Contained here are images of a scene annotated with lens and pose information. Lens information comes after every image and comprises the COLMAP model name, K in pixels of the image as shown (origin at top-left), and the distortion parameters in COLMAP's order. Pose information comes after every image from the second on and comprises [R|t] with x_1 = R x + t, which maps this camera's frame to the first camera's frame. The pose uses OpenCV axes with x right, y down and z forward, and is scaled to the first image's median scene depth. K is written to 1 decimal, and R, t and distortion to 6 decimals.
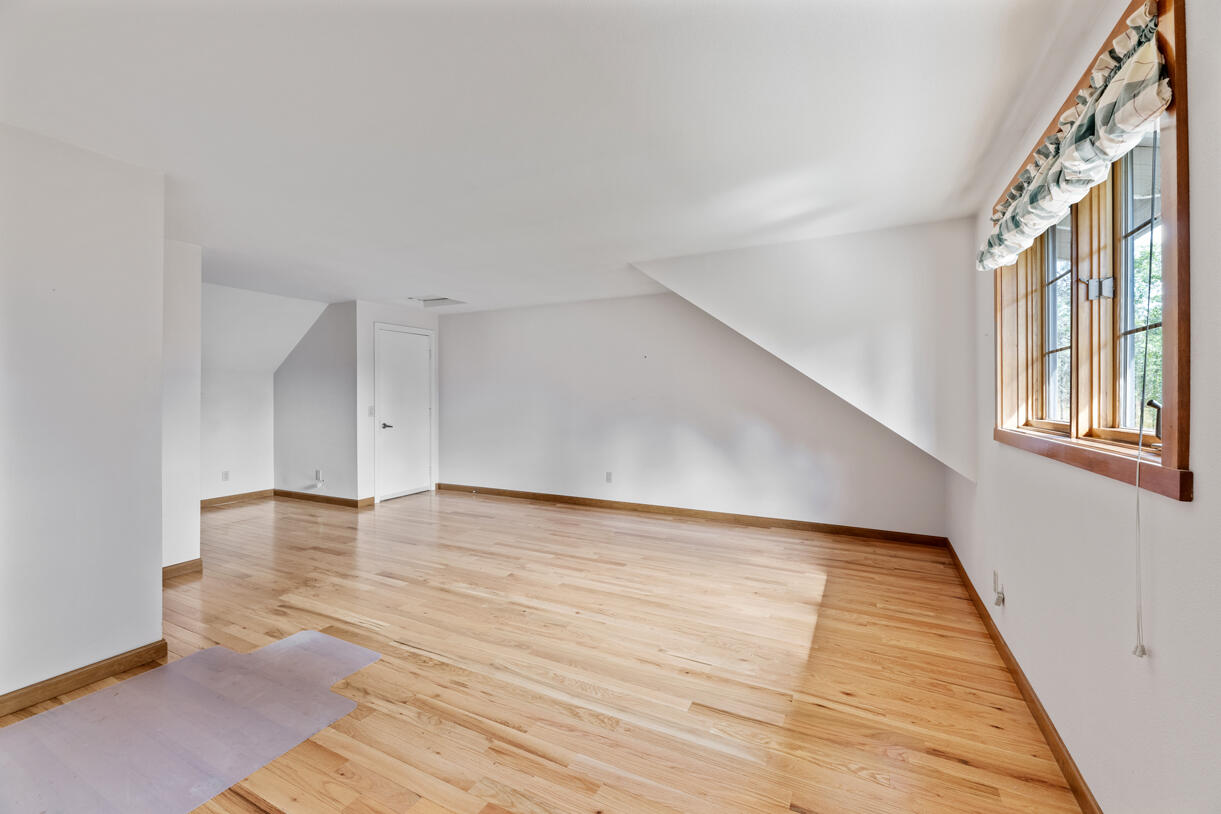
lens RADIAL K [[498.3, 0, 610.5], [0, 498.3, 407.0], [0, 0, 1]] dist [-0.000453, -0.000058]
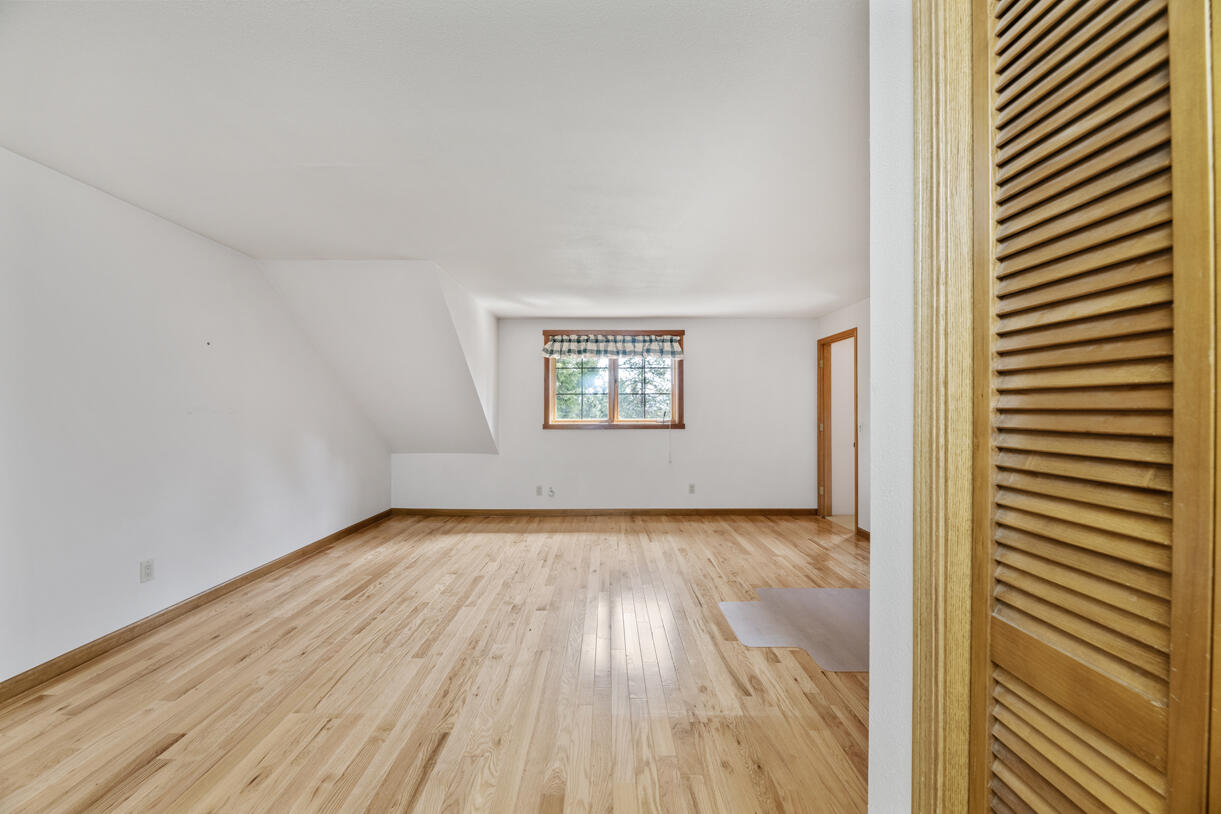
lens RADIAL K [[498.3, 0, 610.5], [0, 498.3, 407.0], [0, 0, 1]] dist [-0.000453, -0.000058]
pose [[-0.469236, 0.010710, 0.883008, -1.260428], [0.019930, 0.999800, -0.001536, -0.023594], [-0.882848, 0.016878, -0.469356, 1.569379]]
